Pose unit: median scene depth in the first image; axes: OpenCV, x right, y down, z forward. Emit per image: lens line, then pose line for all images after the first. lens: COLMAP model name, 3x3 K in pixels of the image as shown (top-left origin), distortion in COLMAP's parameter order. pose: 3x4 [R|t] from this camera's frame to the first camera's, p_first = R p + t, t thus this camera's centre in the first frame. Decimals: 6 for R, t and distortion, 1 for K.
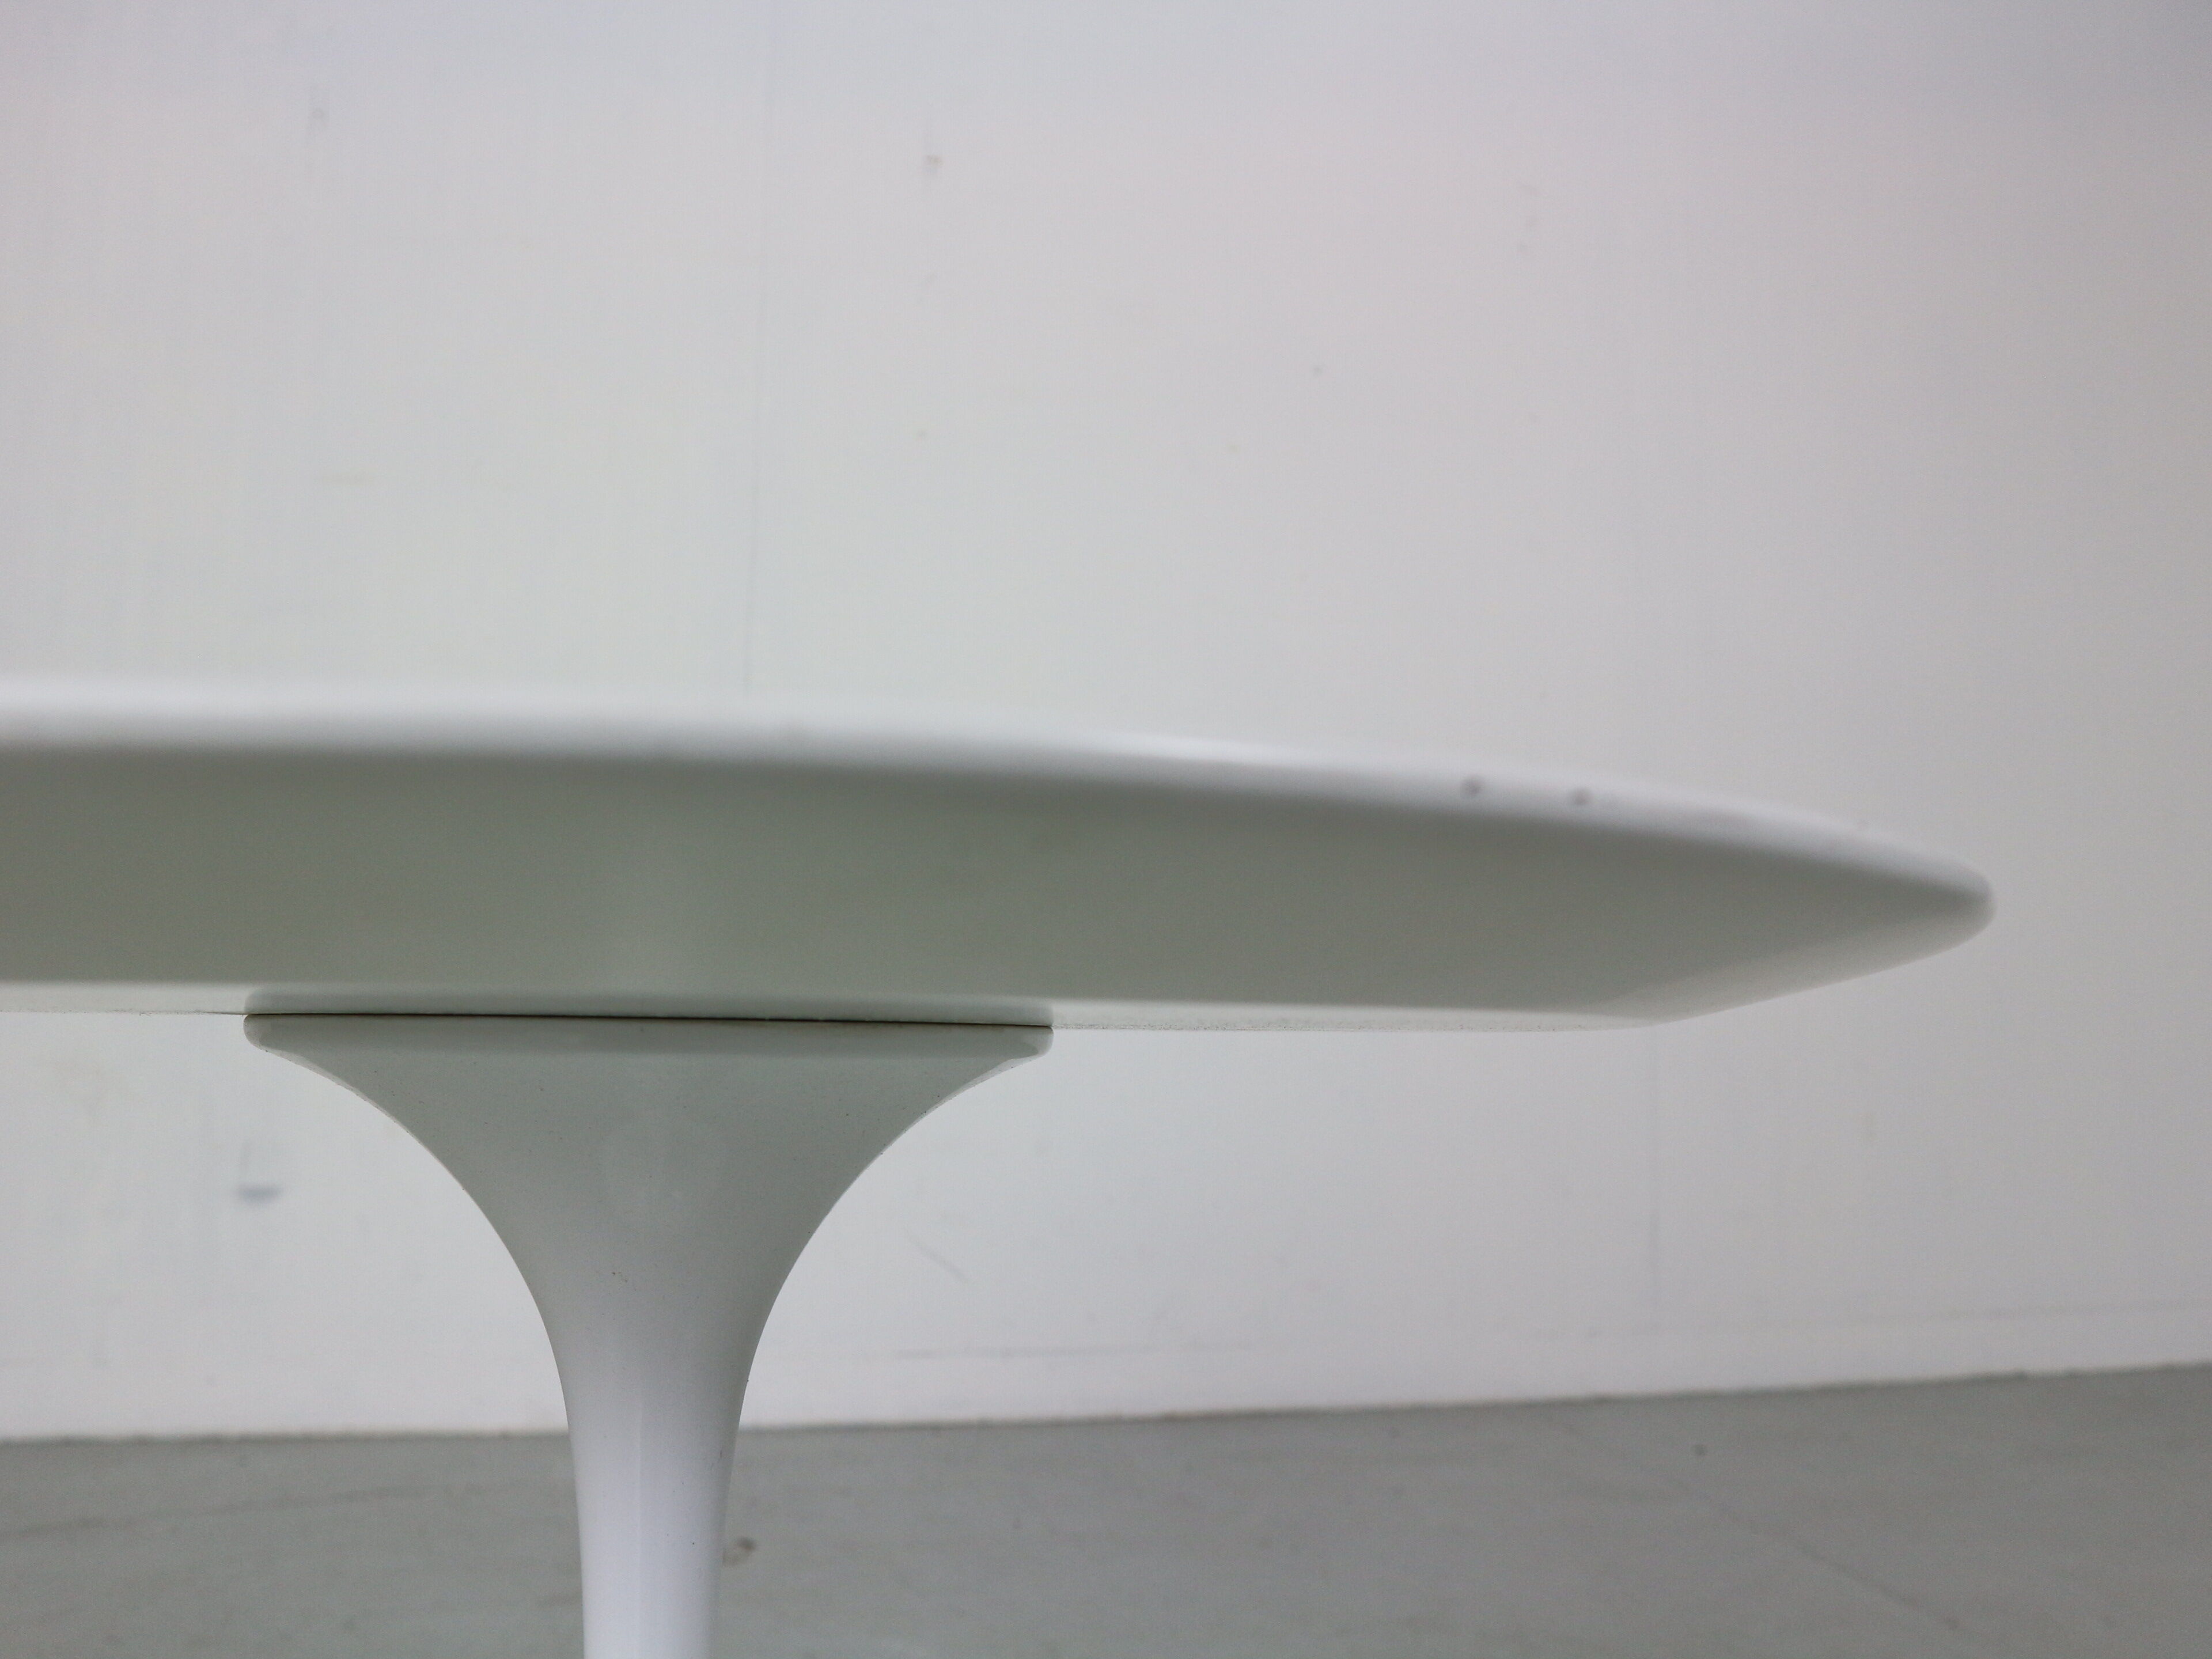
lens RADIAL K [[1725.0, 0, 1101.9], [0, 1725.0, 822.5], [0, 0, 1]] dist [-0.123151, 0.079637]
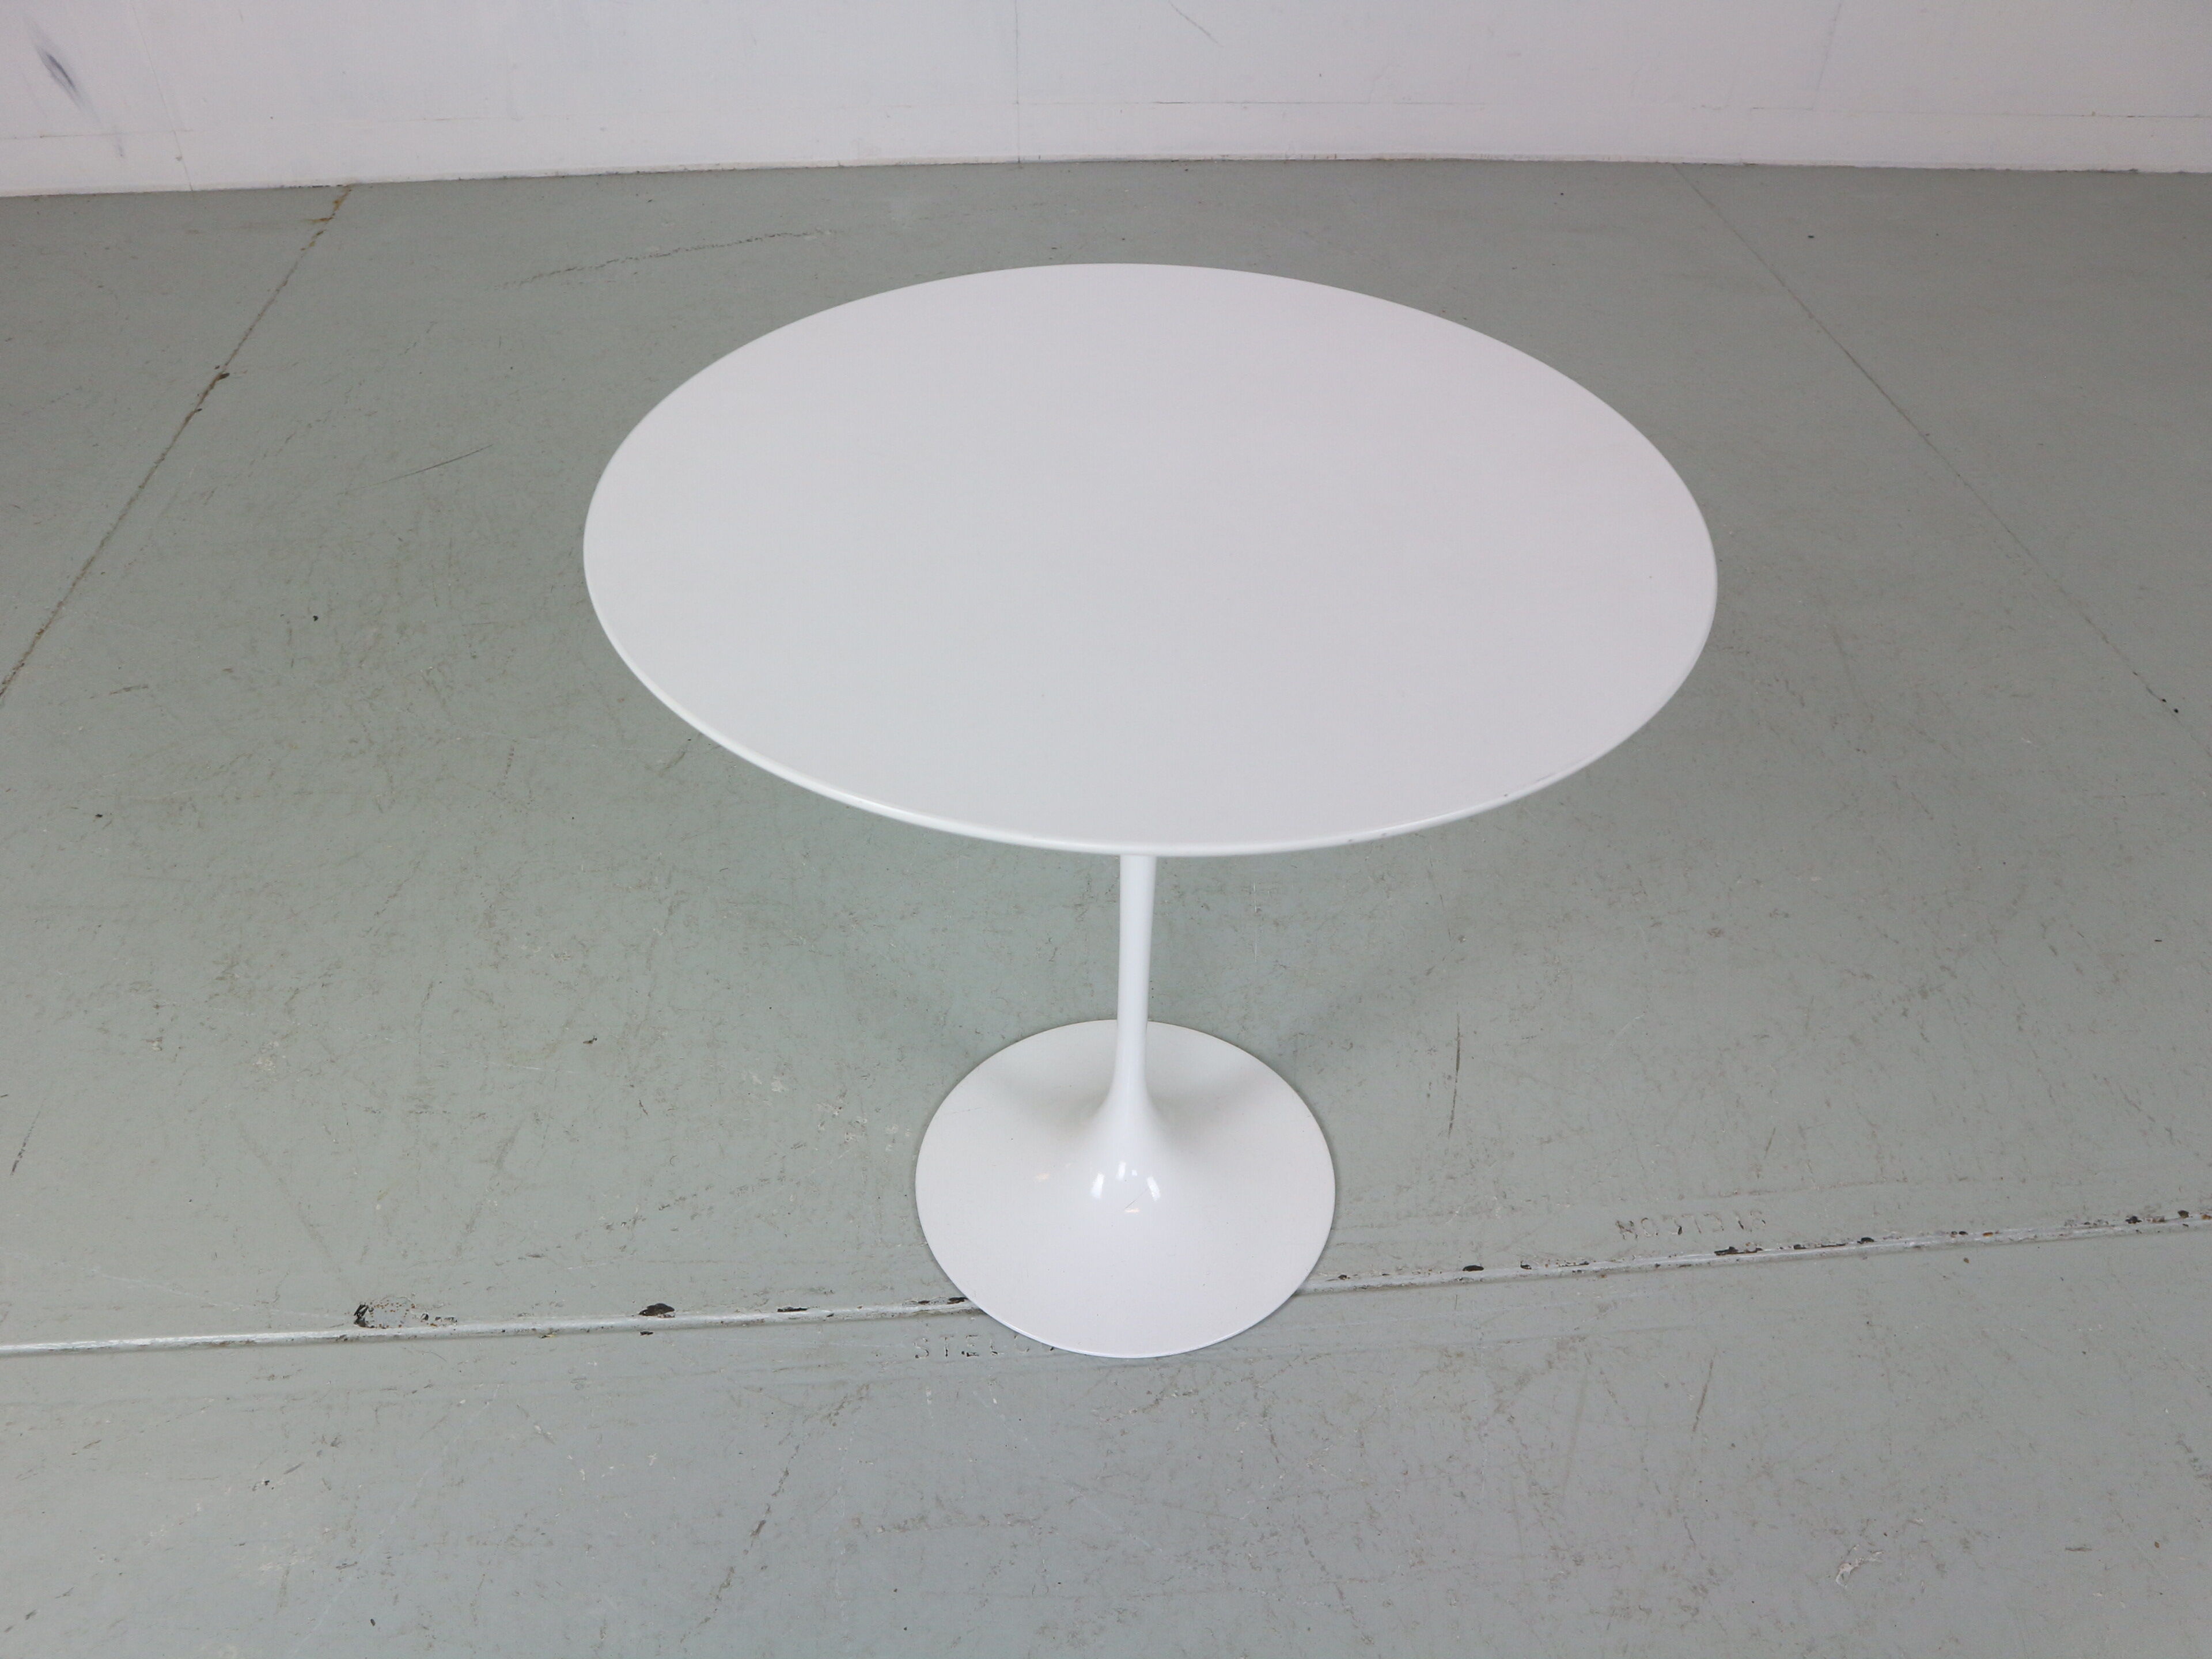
lens RADIAL K [[1725.0, 0, 1098.4], [0, 1725.0, 836.5], [0, 0, 1]] dist [-0.123151, 0.079637]
pose [[0.994506, 0.075445, -0.072563, -0.036828], [0.003402, 0.669543, 0.742766, -0.234025], [0.104622, -0.738932, 0.665608, -0.181822]]
